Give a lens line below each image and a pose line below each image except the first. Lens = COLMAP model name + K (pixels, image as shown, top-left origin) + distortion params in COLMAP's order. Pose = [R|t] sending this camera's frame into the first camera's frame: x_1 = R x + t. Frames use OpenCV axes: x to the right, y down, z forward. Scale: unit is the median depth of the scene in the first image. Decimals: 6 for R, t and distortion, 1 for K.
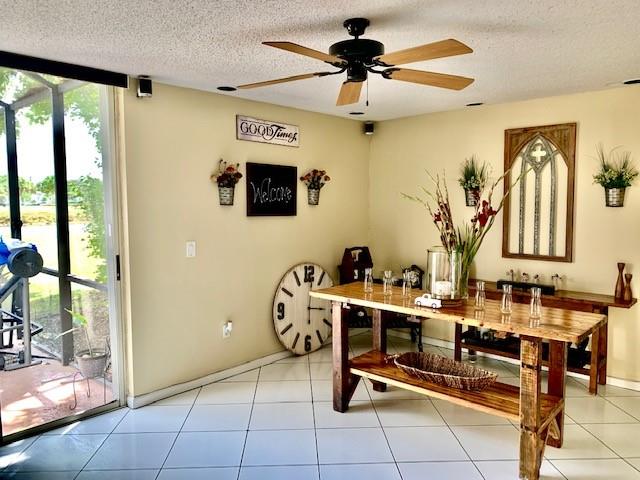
lens RADIAL K [[485.7, 0, 318.4], [0, 485.7, 242.1], [0, 0, 1]] dist [0.001009, -0.007175]
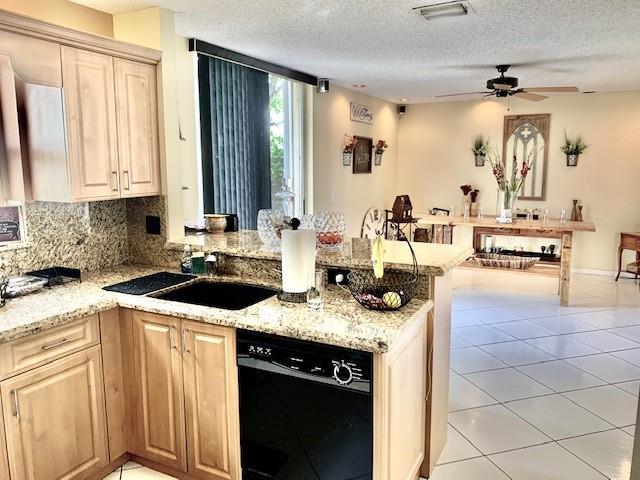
lens RADIAL K [[485.7, 0, 321.6], [0, 485.7, 240.1], [0, 0, 1]] dist [0.001009, -0.007175]
pose [[0.963552, -0.042174, 0.264175, -0.627713], [0.022622, 0.996804, 0.076623, 0.031396], [-0.266562, -0.067854, 0.961426, -0.371321]]
